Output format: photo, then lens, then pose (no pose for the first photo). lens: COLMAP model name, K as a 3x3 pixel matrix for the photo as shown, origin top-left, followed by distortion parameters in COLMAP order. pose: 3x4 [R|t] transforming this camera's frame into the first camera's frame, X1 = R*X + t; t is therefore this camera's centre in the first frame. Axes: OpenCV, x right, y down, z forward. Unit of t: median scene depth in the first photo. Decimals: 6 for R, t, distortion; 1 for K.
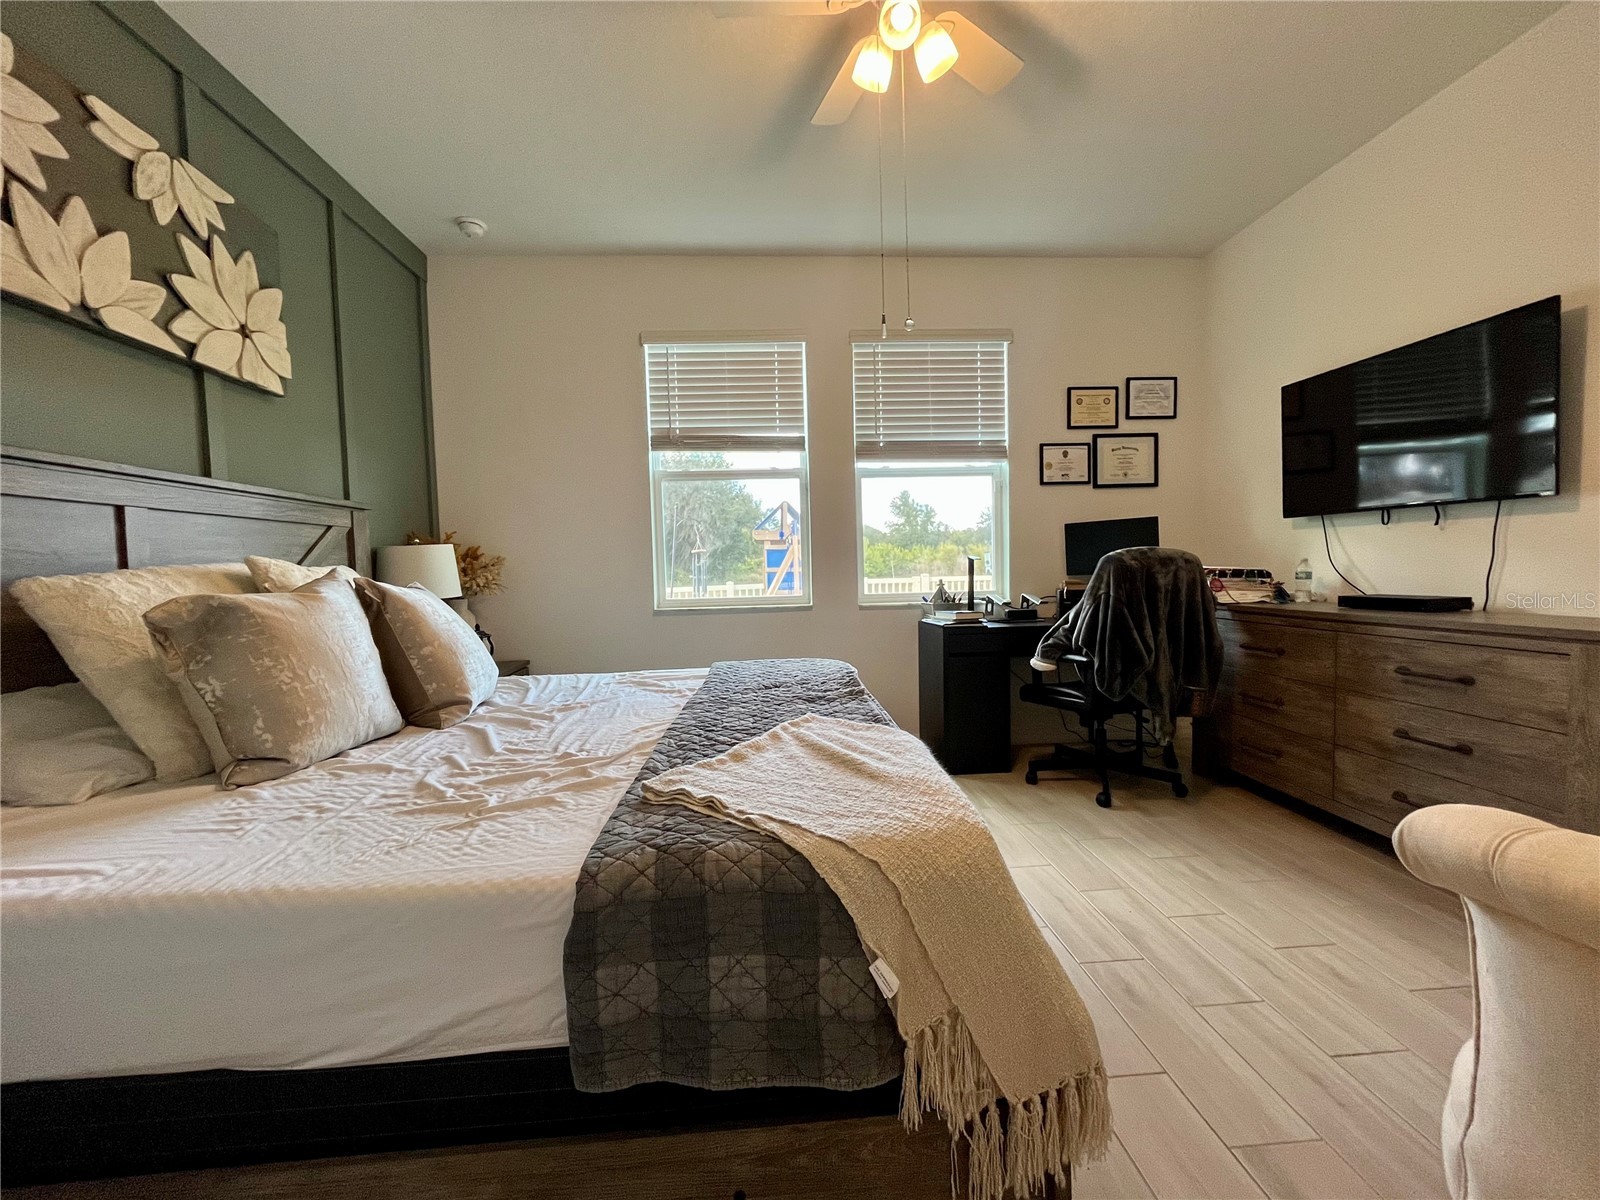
lens RADIAL K [[646.1, 0, 800.0], [0, 646.1, 600.0], [0, 0, 1]] dist [0.000982, -0.000064]
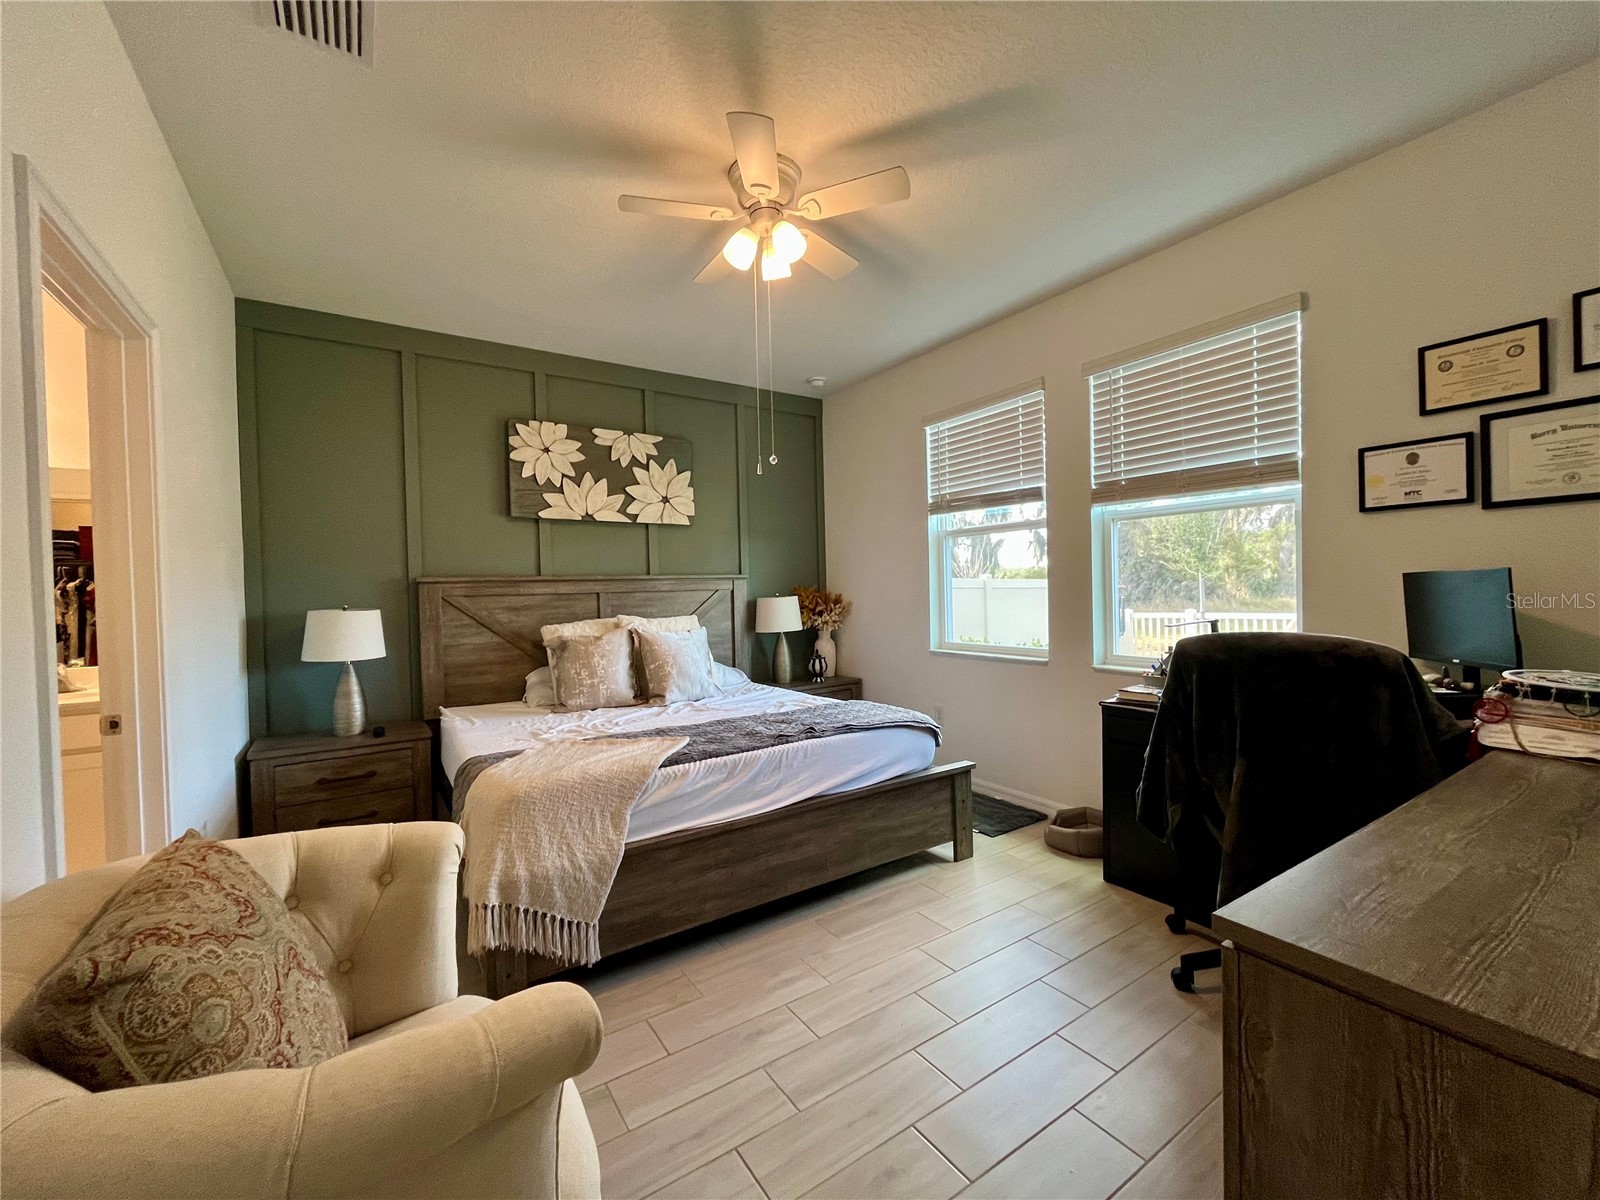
lens RADIAL K [[646.1, 0, 800.0], [0, 646.1, 600.0], [0, 0, 1]] dist [0.000982, -0.000064]
pose [[0.504209, 0.028497, -0.863112, 0.669148], [-0.035515, 0.999294, 0.012247, -0.081619], [0.862851, 0.024479, 0.504865, 0.201743]]
